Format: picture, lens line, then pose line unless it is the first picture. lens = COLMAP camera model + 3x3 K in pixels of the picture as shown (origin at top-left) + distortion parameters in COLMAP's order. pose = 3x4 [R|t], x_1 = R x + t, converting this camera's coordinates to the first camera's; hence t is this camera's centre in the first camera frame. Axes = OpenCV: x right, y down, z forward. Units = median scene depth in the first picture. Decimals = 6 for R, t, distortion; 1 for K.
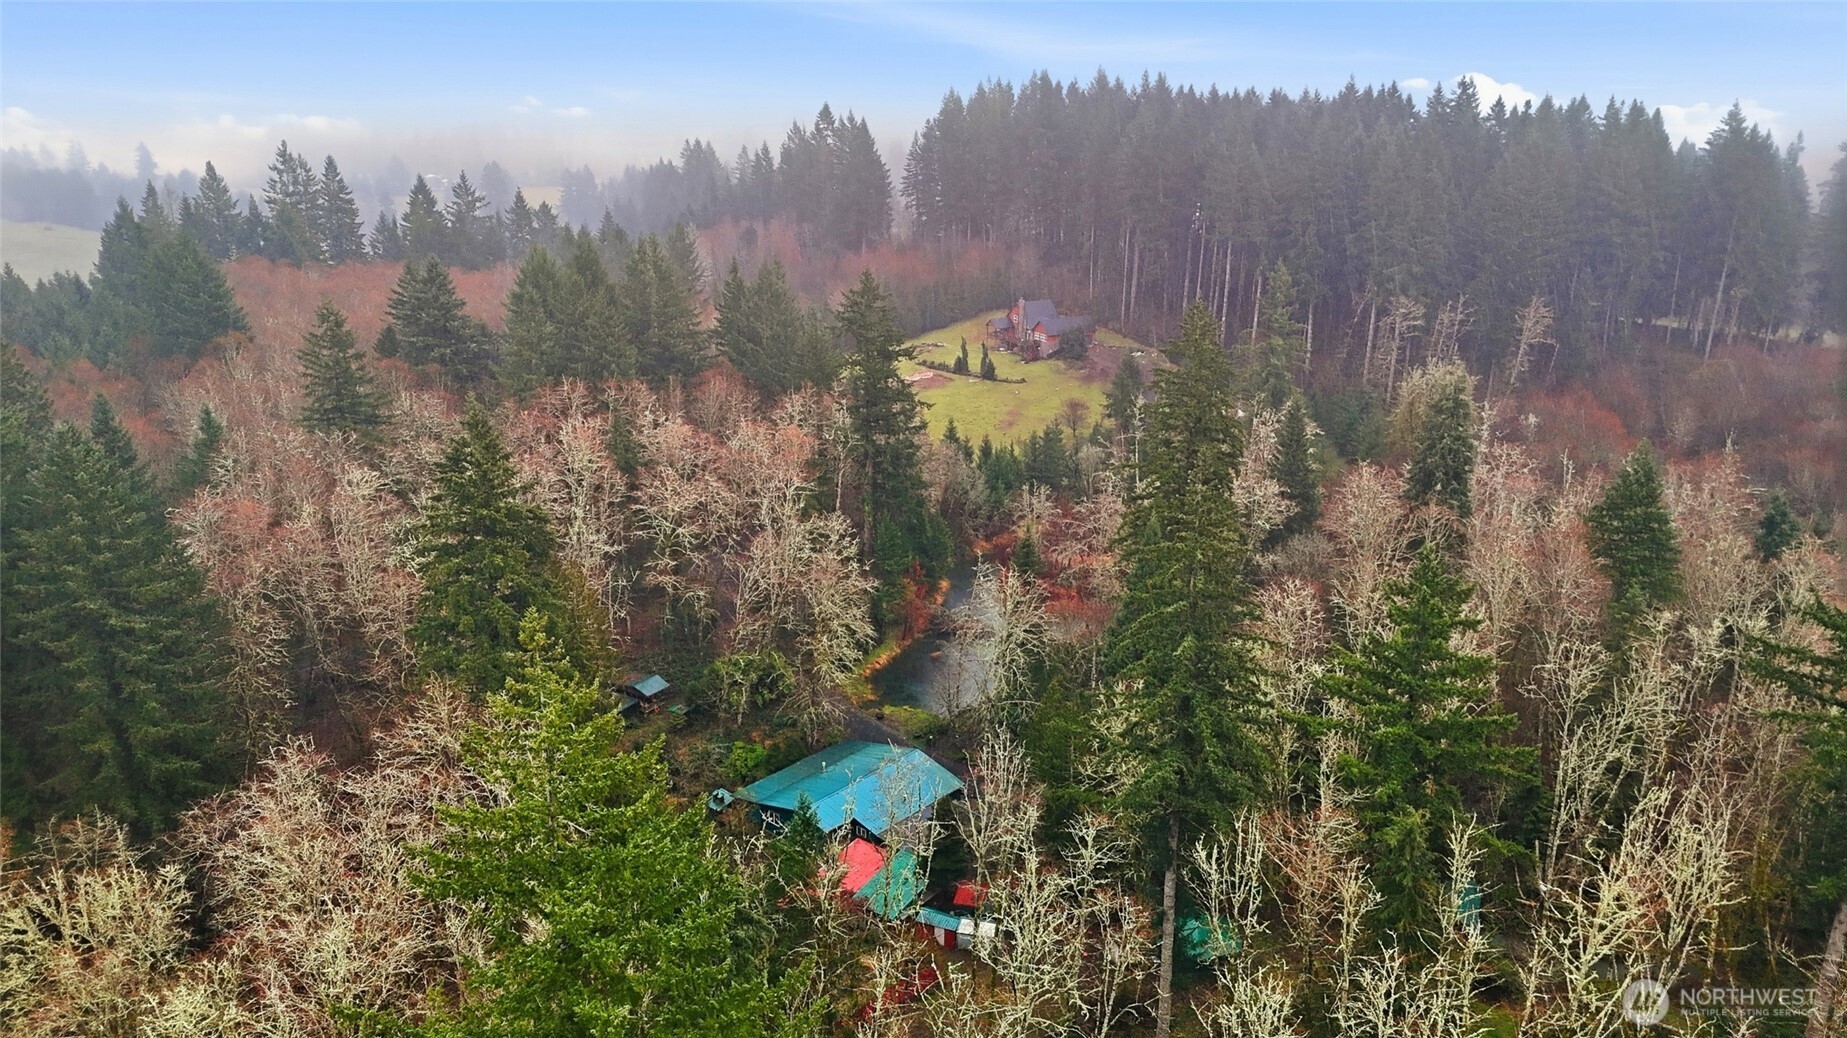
lens RADIAL K [[1354.8, 0, 923.5], [0, 1354.8, 519.0], [0, 0, 1]] dist [0.084011, -0.084661]
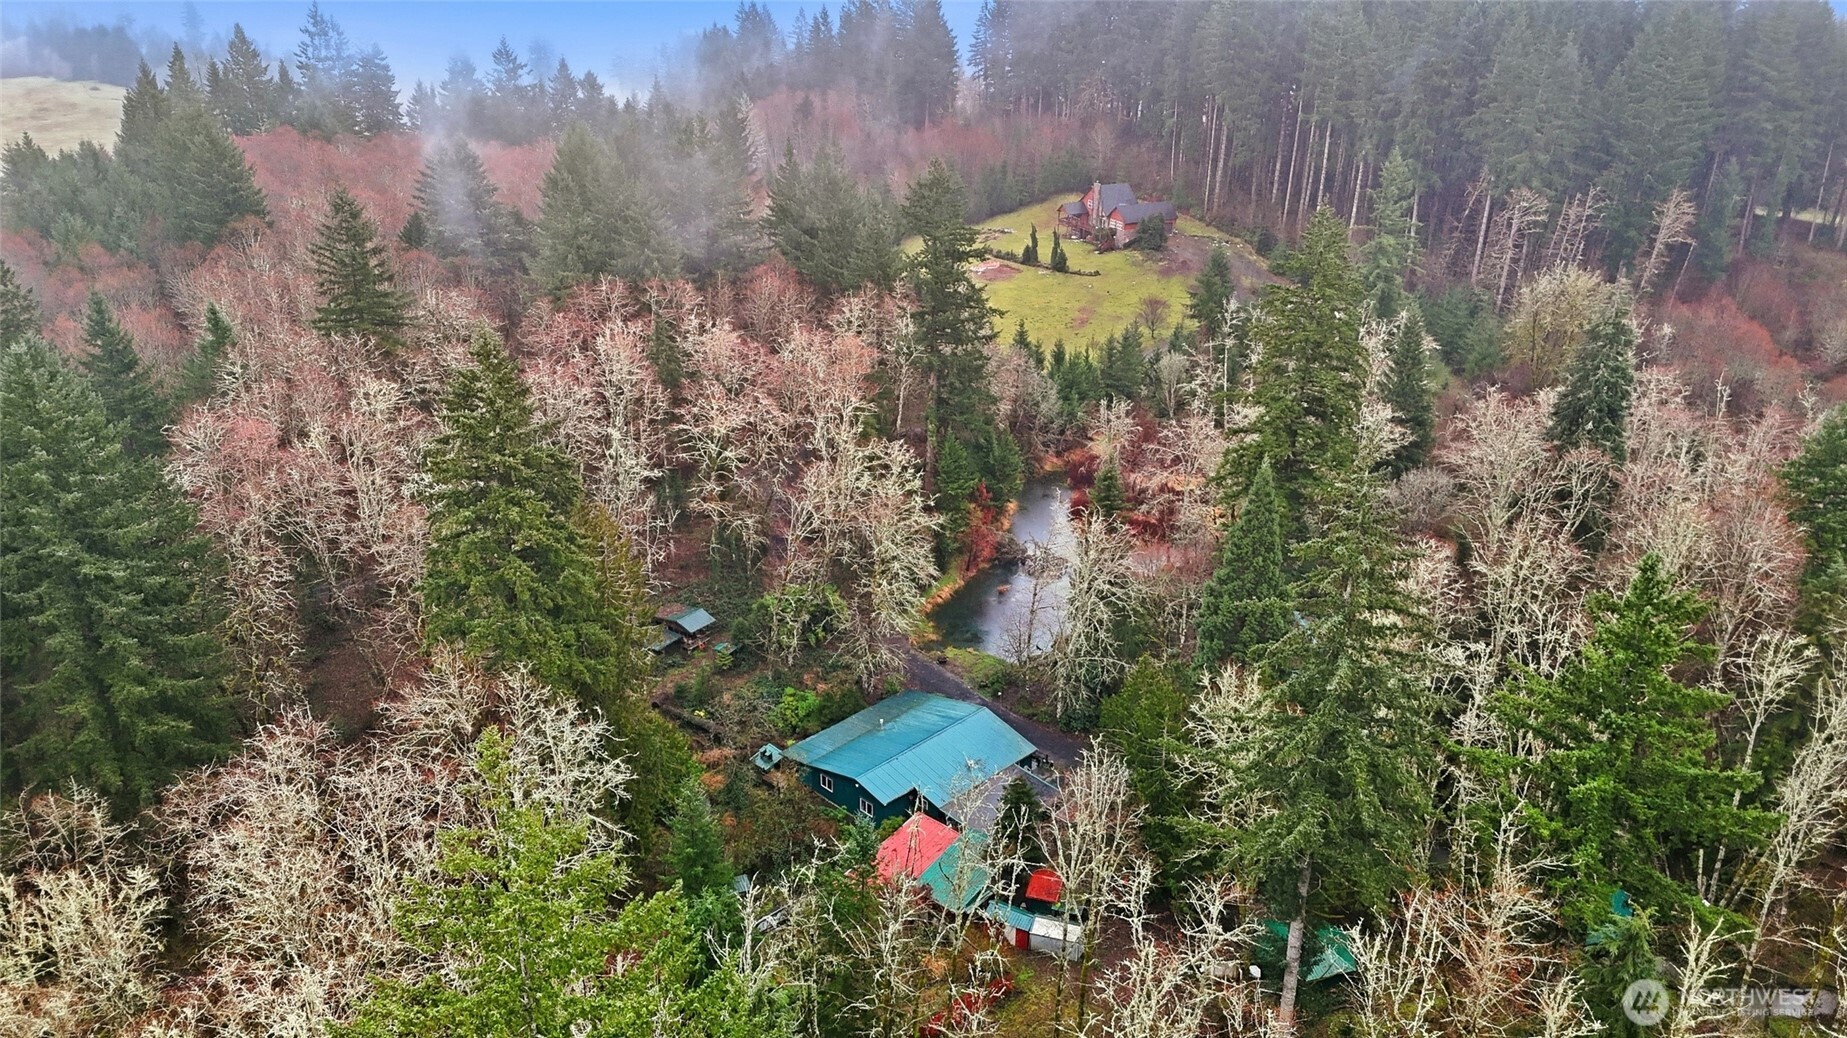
lens RADIAL K [[1354.8, 0, 923.5], [0, 1354.8, 519.0], [0, 0, 1]] dist [0.084011, -0.084661]
pose [[0.999047, 0.022140, -0.037613, -0.012305], [-0.018611, 0.995611, 0.091717, -0.033045], [0.039479, -0.090930, 0.995074, 0.095869]]
